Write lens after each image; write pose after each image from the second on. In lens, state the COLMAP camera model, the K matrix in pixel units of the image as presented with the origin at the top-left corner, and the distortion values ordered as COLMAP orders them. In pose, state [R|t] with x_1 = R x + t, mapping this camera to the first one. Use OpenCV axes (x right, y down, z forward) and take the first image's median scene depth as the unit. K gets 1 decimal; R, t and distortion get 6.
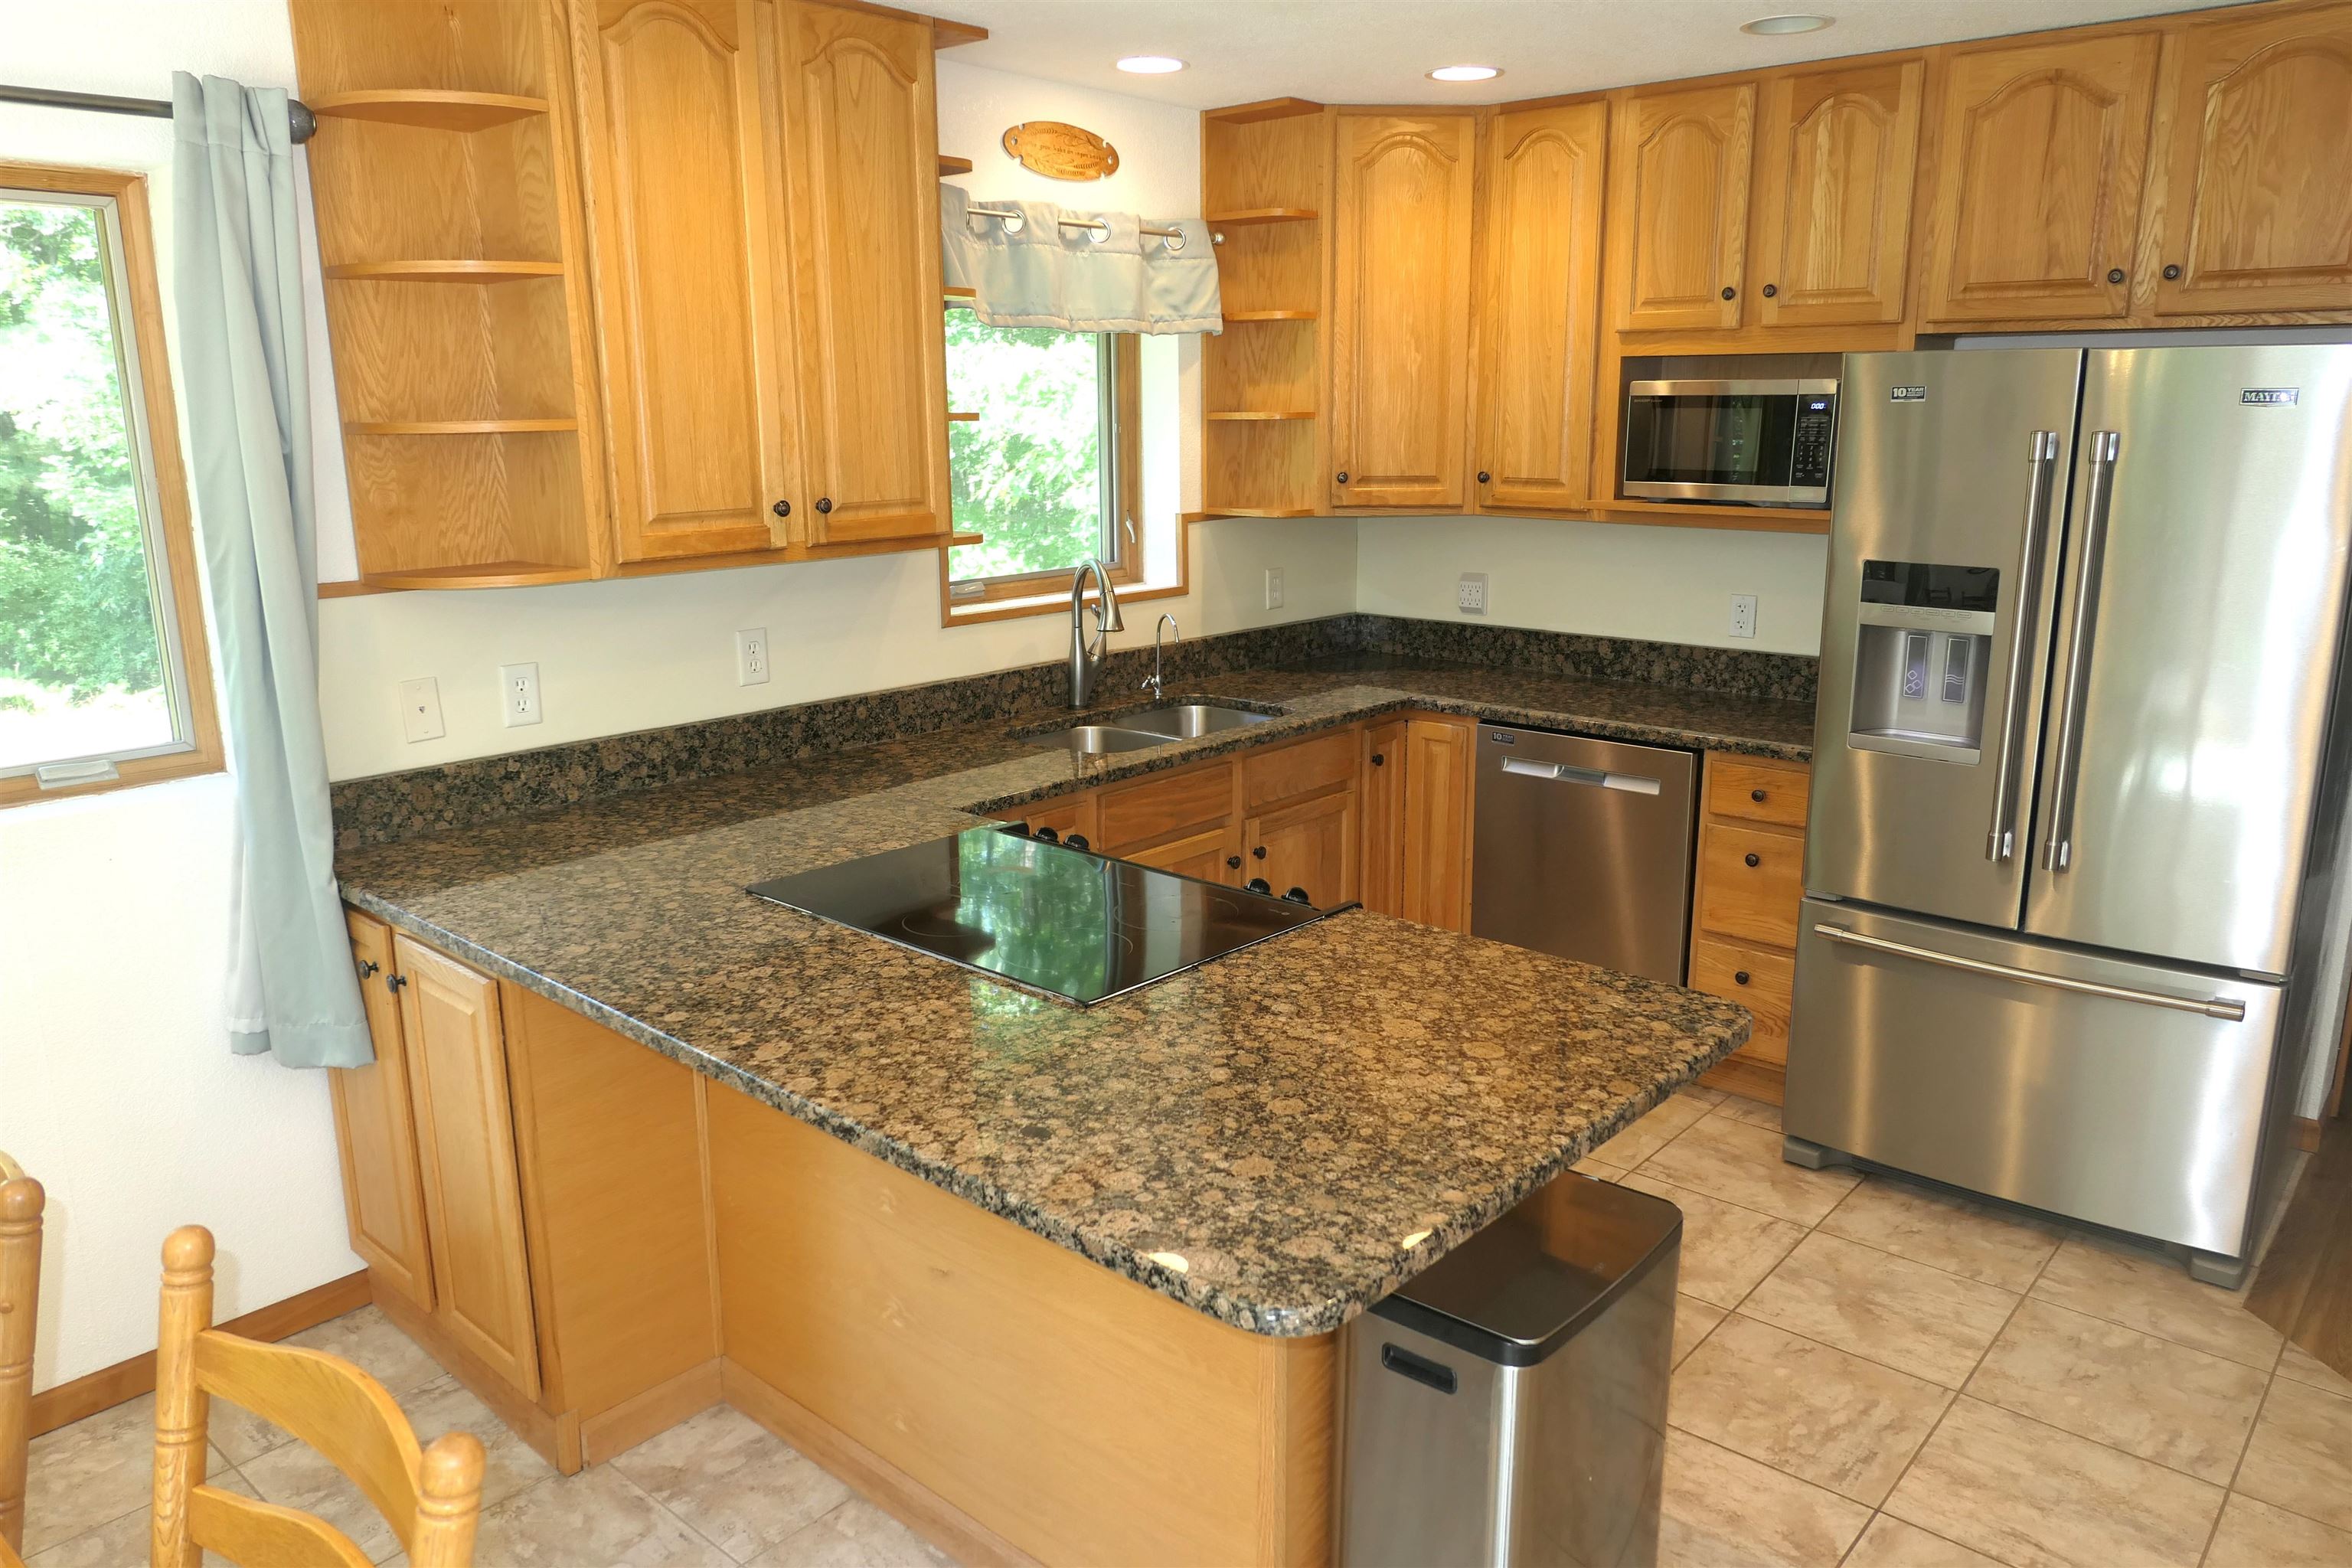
lens RADIAL K [[1639.7, 0, 1188.3], [0, 1639.7, 788.5], [0, 0, 1]] dist [-0.021868, 0.013286]
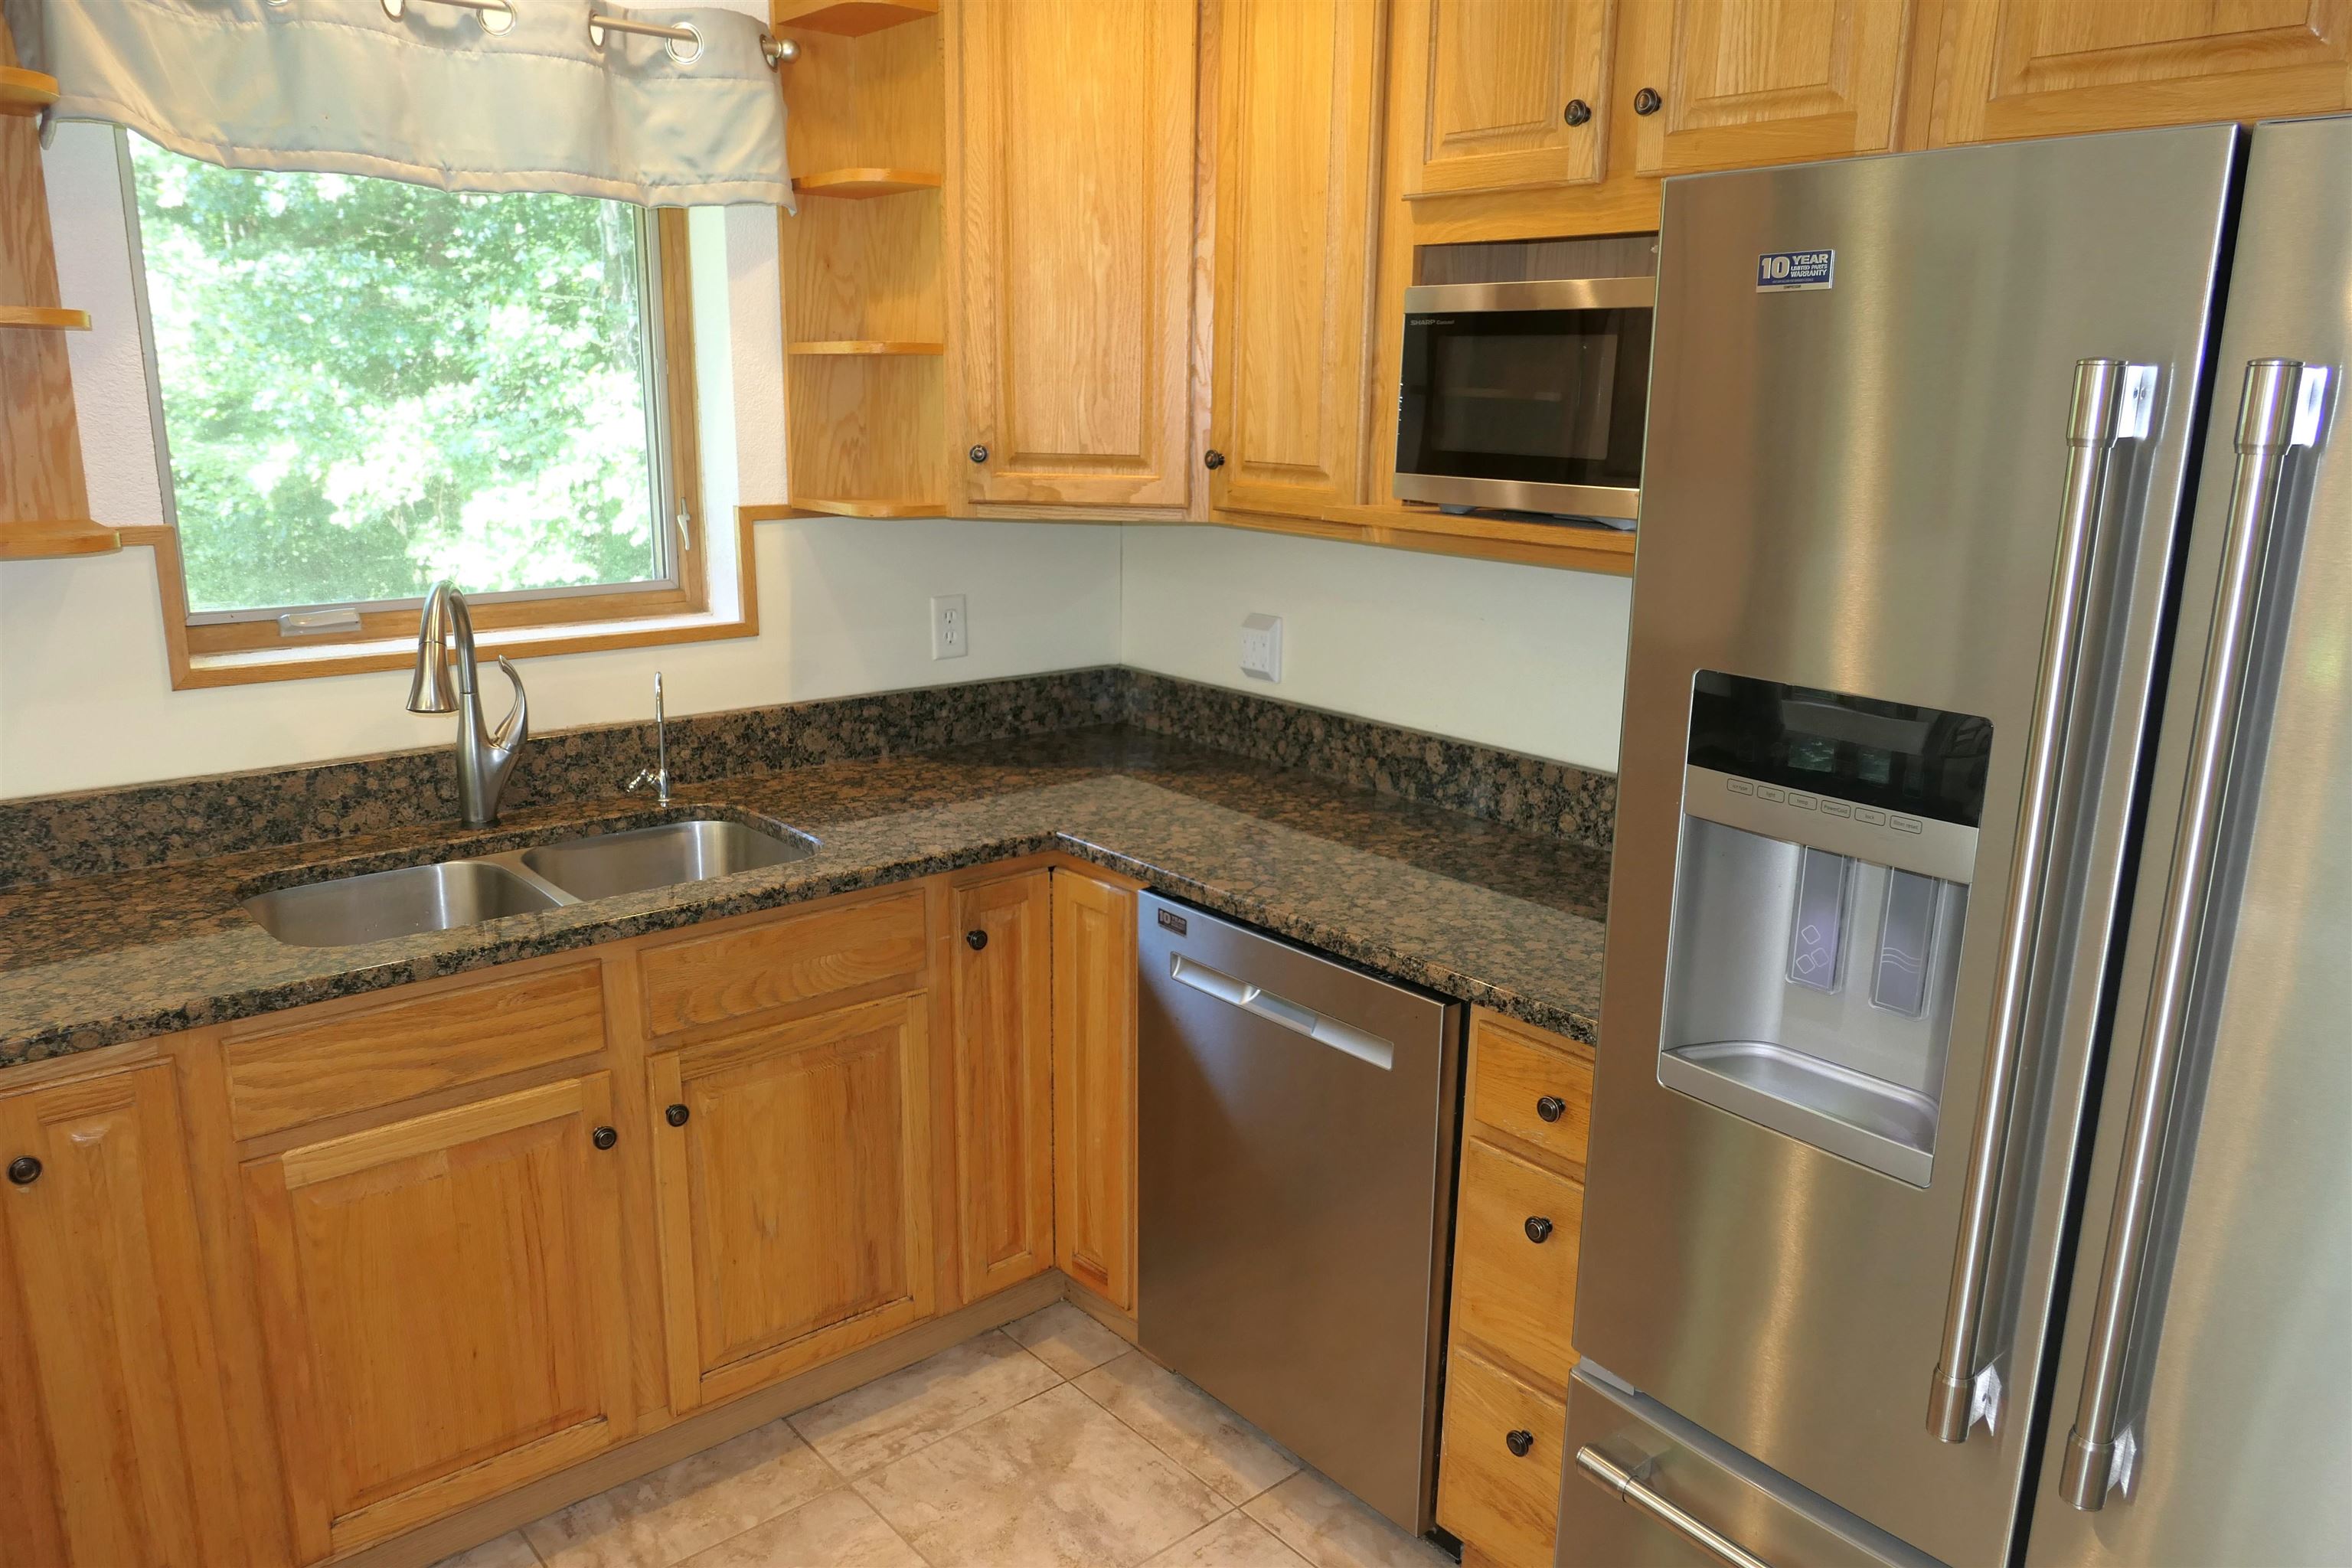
lens RADIAL K [[1639.7, 0, 1187.0], [0, 1639.7, 791.4], [0, 0, 1]] dist [-0.021868, 0.013286]
pose [[0.990103, 0.055070, -0.129089, 0.324859], [-0.053520, 0.998447, 0.015452, -0.102843], [0.129740, -0.008390, 0.991513, 0.534026]]
